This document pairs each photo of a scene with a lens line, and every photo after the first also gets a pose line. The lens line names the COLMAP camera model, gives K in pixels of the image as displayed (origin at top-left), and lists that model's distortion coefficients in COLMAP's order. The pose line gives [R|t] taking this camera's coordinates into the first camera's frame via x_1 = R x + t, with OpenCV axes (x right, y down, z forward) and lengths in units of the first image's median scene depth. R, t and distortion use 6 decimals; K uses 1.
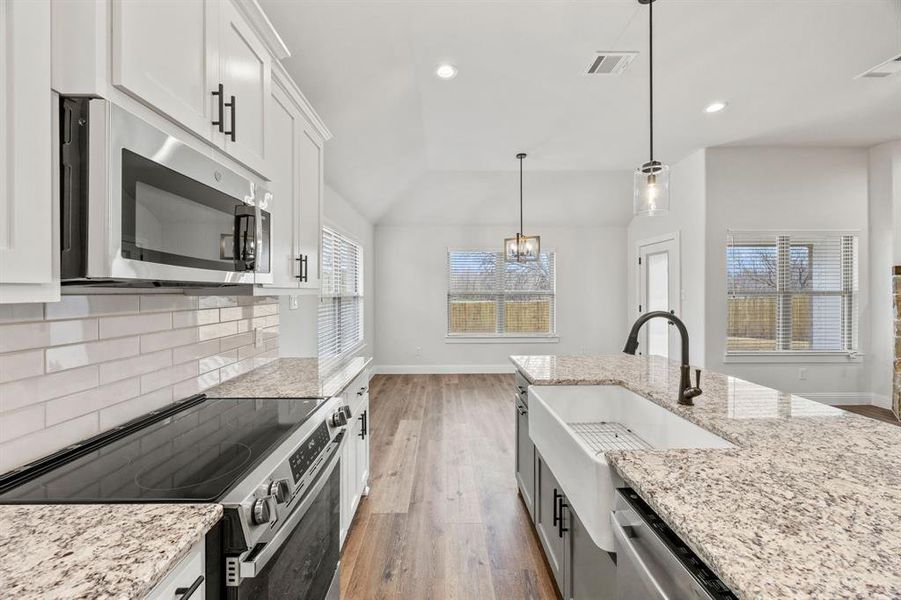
lens RADIAL K [[343.0, 0, 446.1], [0, 343.0, 290.6], [0, 0, 1]] dist [0.004323, -0.000839]
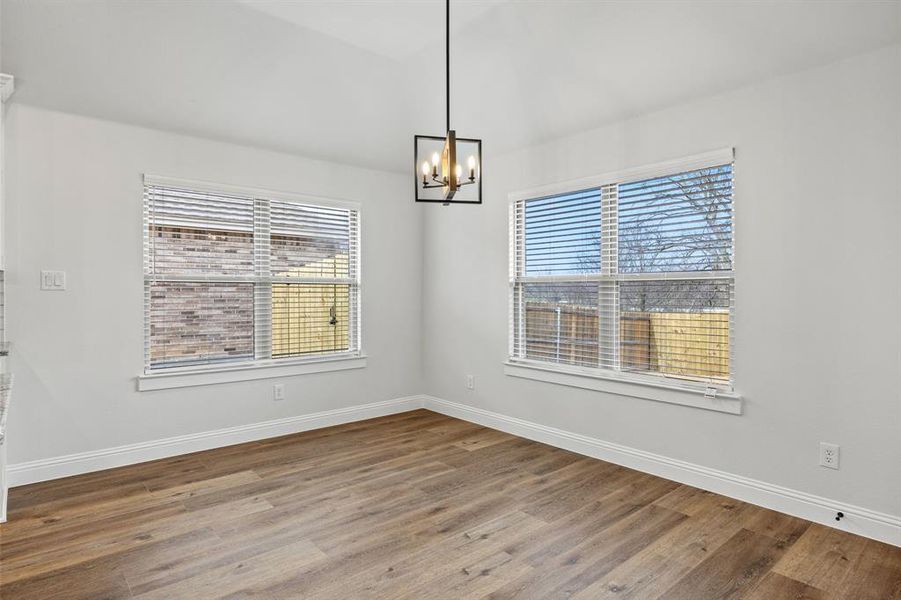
lens RADIAL K [[494.6, 0, 448.4], [0, 494.6, 298.1], [0, 0, 1]] dist [-0.002436, 0.000223]
pose [[0.640840, 0.011896, -0.767582, 1.378501], [-0.003230, 0.999913, 0.012801, 0.067965], [0.767667, -0.005724, 0.640823, 1.167117]]
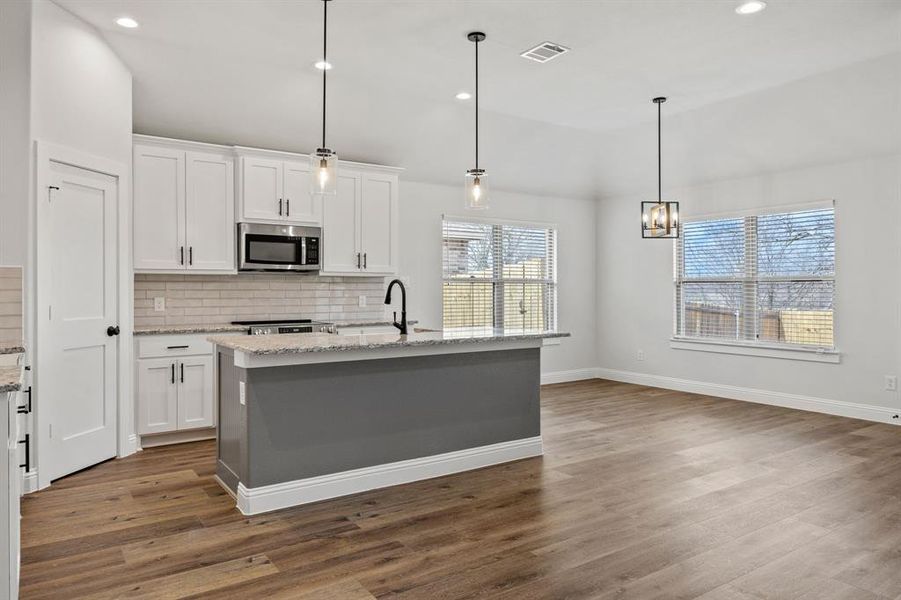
lens RADIAL K [[609.7, 0, 447.1], [0, 609.7, 287.8], [0, 0, 1]] dist [-0.001094, -0.002879]
pose [[0.552069, -0.000091, -0.833798, 2.156758], [-0.000470, 1.000000, -0.000420, 0.066267], [0.833798, 0.000624, 0.552069, -0.314796]]
